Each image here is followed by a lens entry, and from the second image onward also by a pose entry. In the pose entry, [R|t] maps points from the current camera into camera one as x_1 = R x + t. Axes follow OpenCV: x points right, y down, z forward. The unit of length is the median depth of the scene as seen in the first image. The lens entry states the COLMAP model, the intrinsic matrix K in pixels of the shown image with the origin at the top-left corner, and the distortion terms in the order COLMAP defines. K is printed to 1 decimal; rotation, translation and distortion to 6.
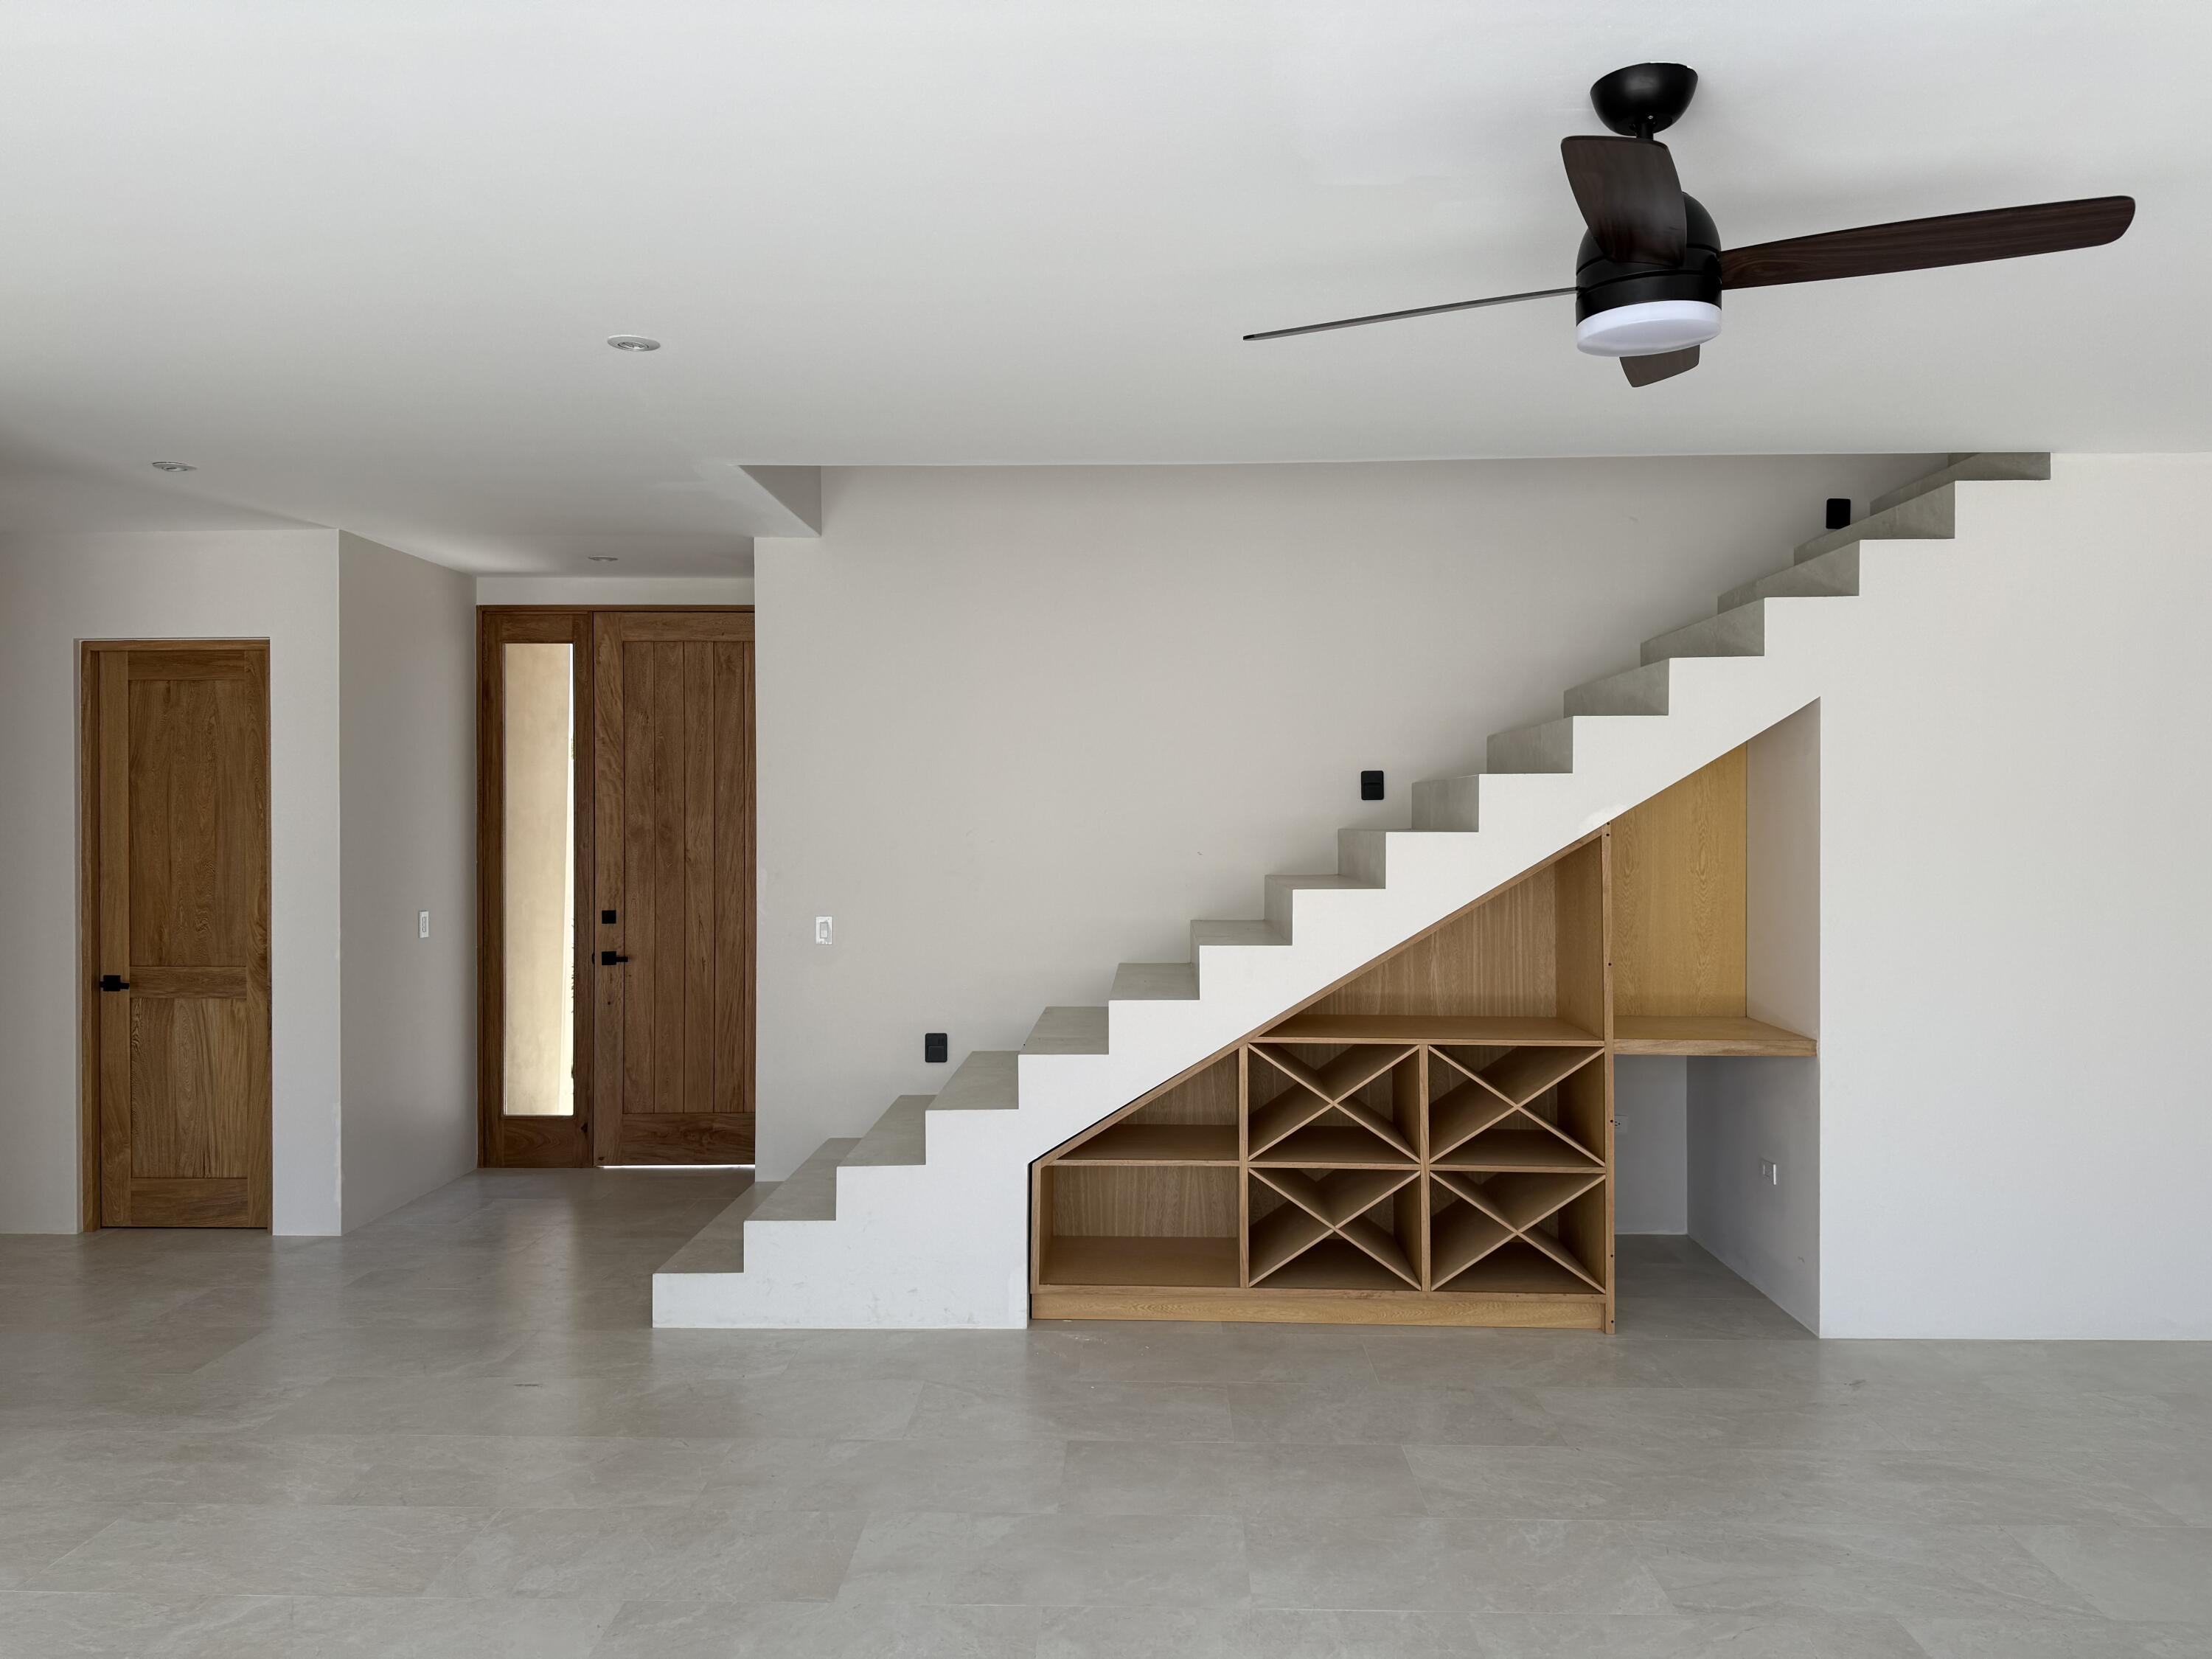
lens RADIAL K [[1554.2, 0, 1104.0], [0, 1554.2, 825.4], [0, 0, 1]] dist [0.058068, -0.075844]
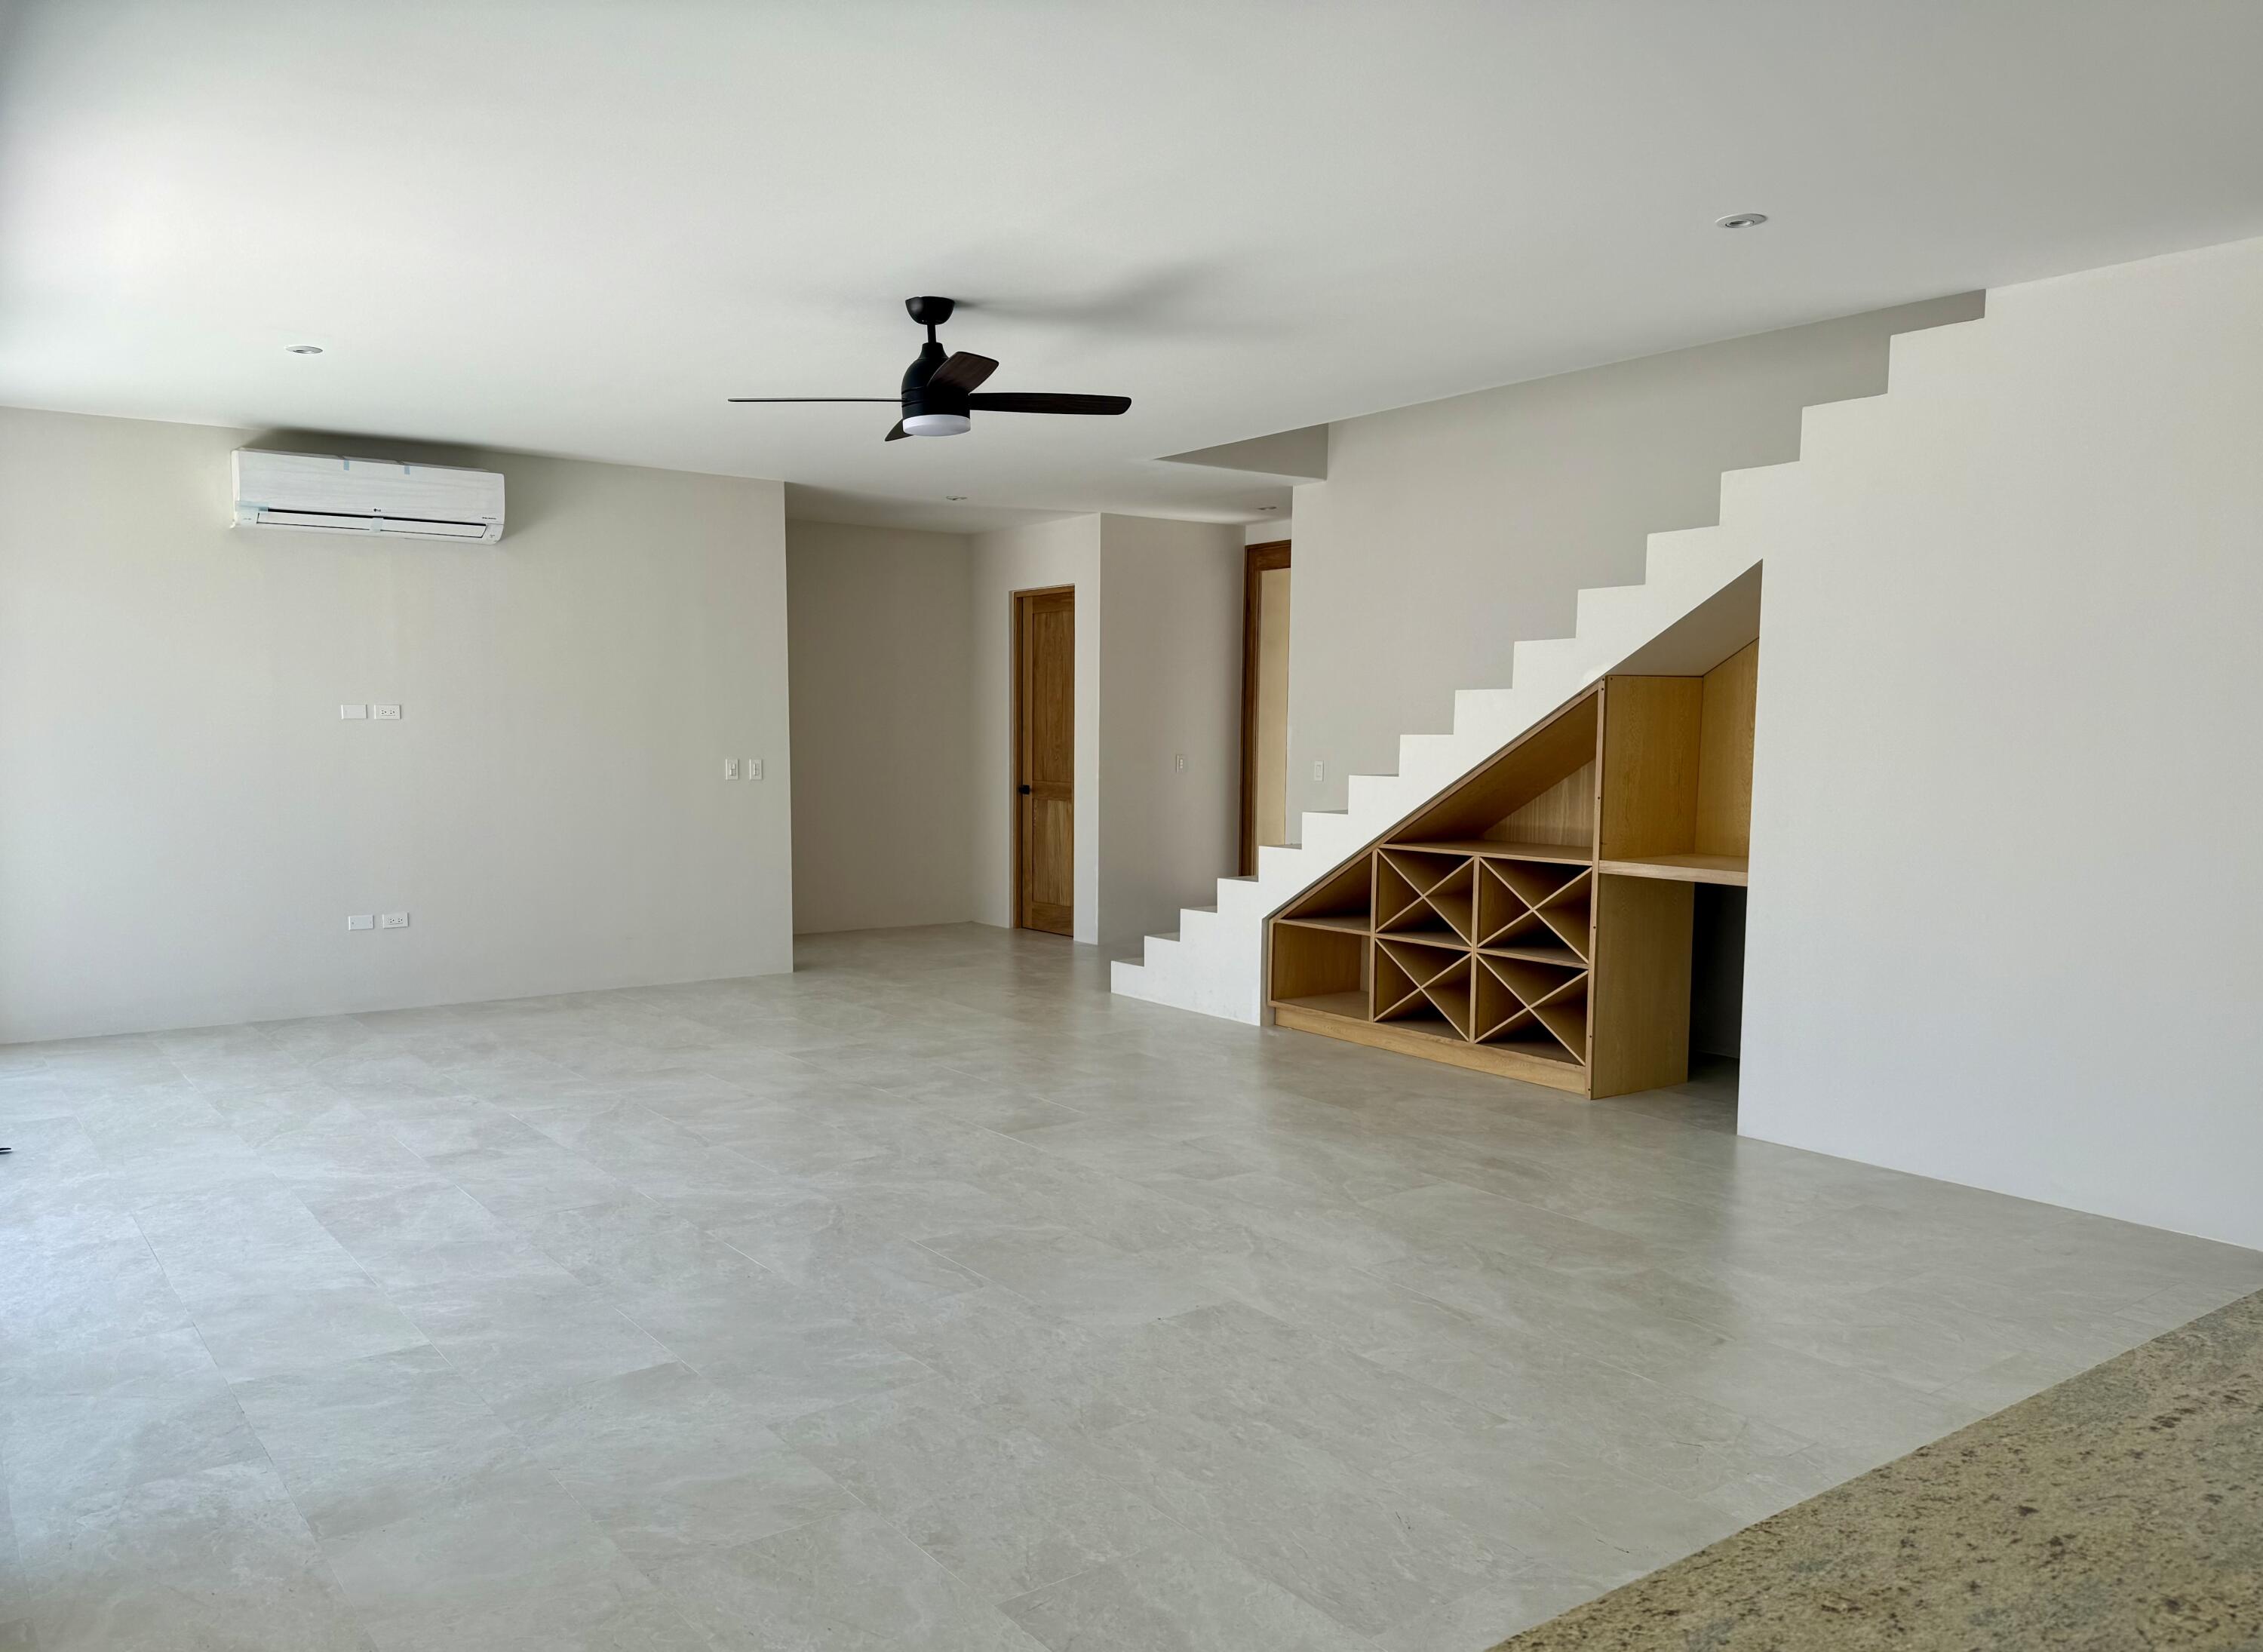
lens RADIAL K [[1662.9, 0, 1091.4], [0, 1662.9, 922.1], [0, 0, 1]] dist [0.047565, -0.095909]
pose [[0.611975, 0.097692, -0.784820, 1.093445], [-0.006687, 0.992945, 0.118384, 0.033714], [0.790849, -0.067200, 0.608311, -0.095905]]
